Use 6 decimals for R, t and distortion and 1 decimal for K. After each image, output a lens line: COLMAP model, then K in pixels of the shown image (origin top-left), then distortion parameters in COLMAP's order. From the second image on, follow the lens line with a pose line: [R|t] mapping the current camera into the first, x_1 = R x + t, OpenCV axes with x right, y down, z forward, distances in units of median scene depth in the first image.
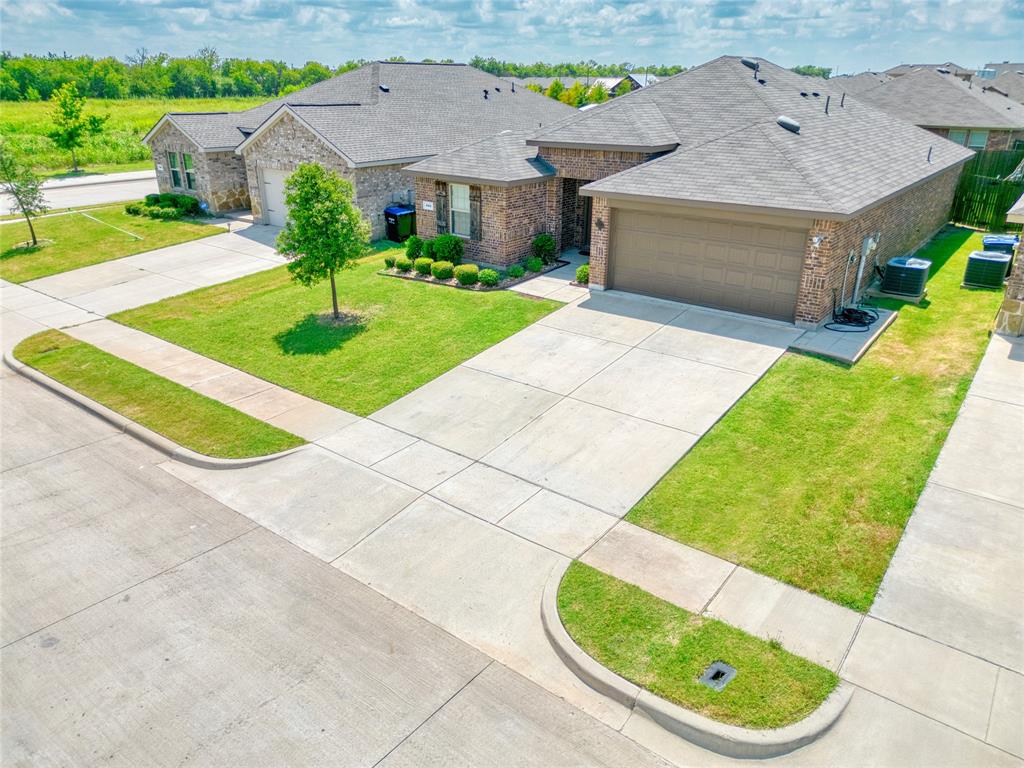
lens RADIAL K [[715.0, 0, 512.0], [0, 715.0, 384.0], [0, 0, 1]] dist [0.075185, -0.079766]
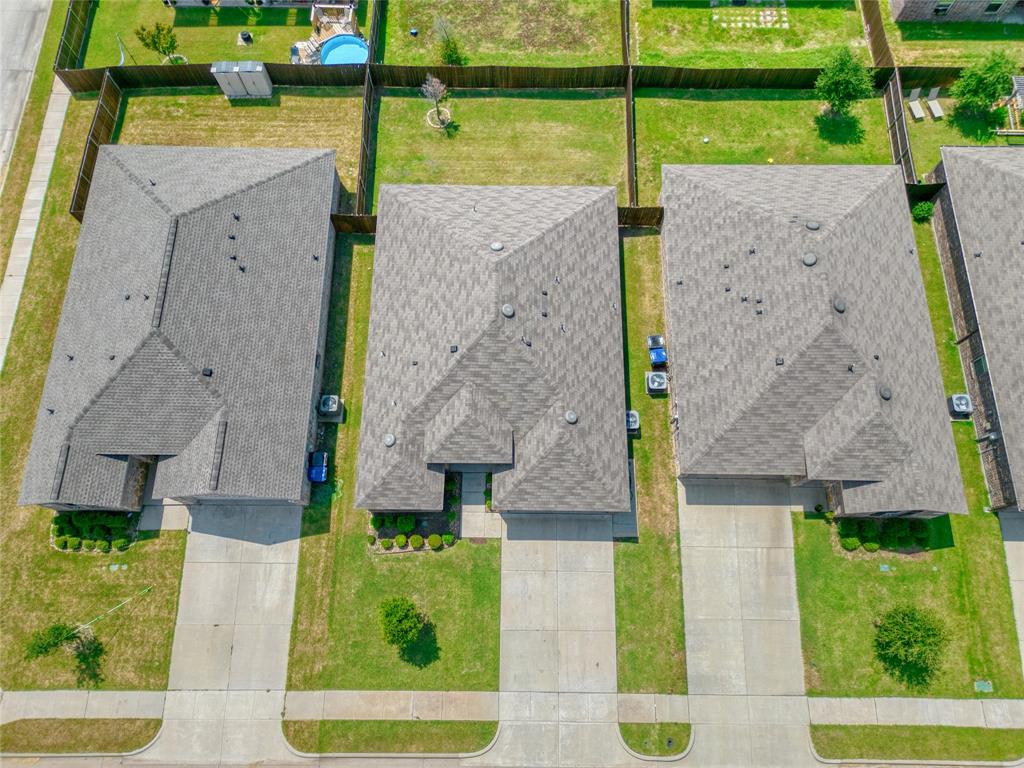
lens RADIAL K [[715.0, 0, 512.0], [0, 715.0, 384.0], [0, 0, 1]] dist [0.075185, -0.079766]
pose [[0.798208, -0.571358, 0.190823, -0.032075], [0.235702, 0.587764, 0.773937, -2.007966], [-0.554354, -0.572786, 0.603828, 0.059876]]
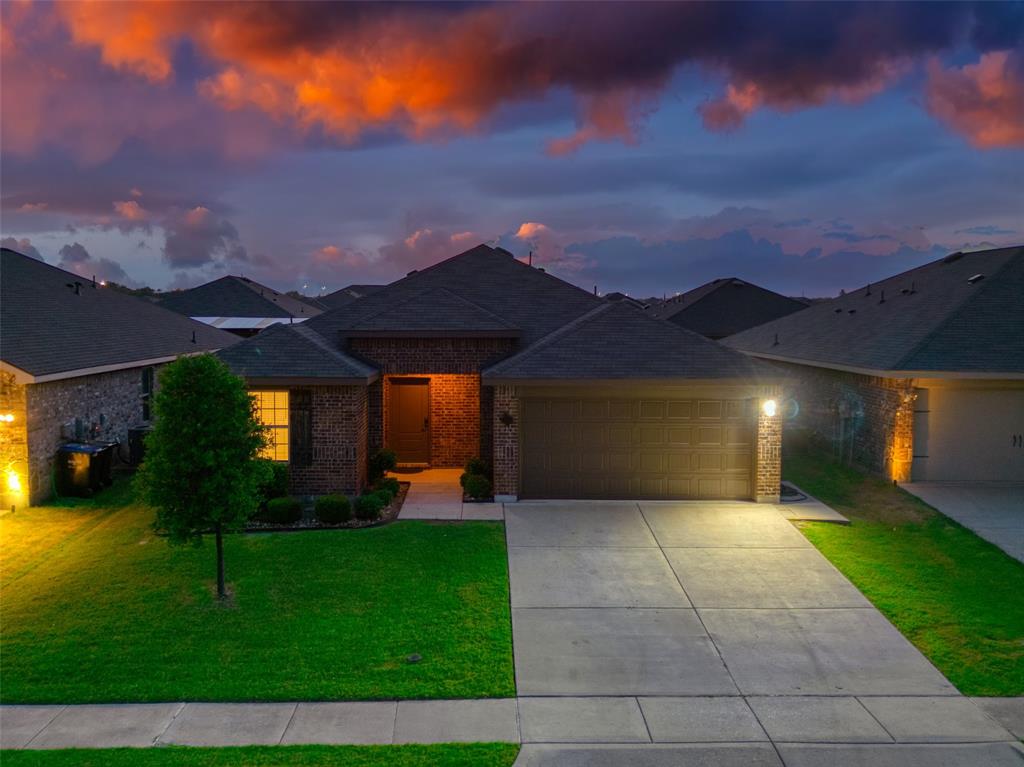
lens RADIAL K [[970.4, 0, 512.0], [0, 970.4, 383.5], [0, 0, 1]] dist [0.121084, -0.198579]
pose [[0.773248, -0.048912, 0.632215, -0.605826], [0.244009, 0.943198, -0.225470, -0.017168], [-0.585275, 0.328610, 0.741261, 0.202935]]
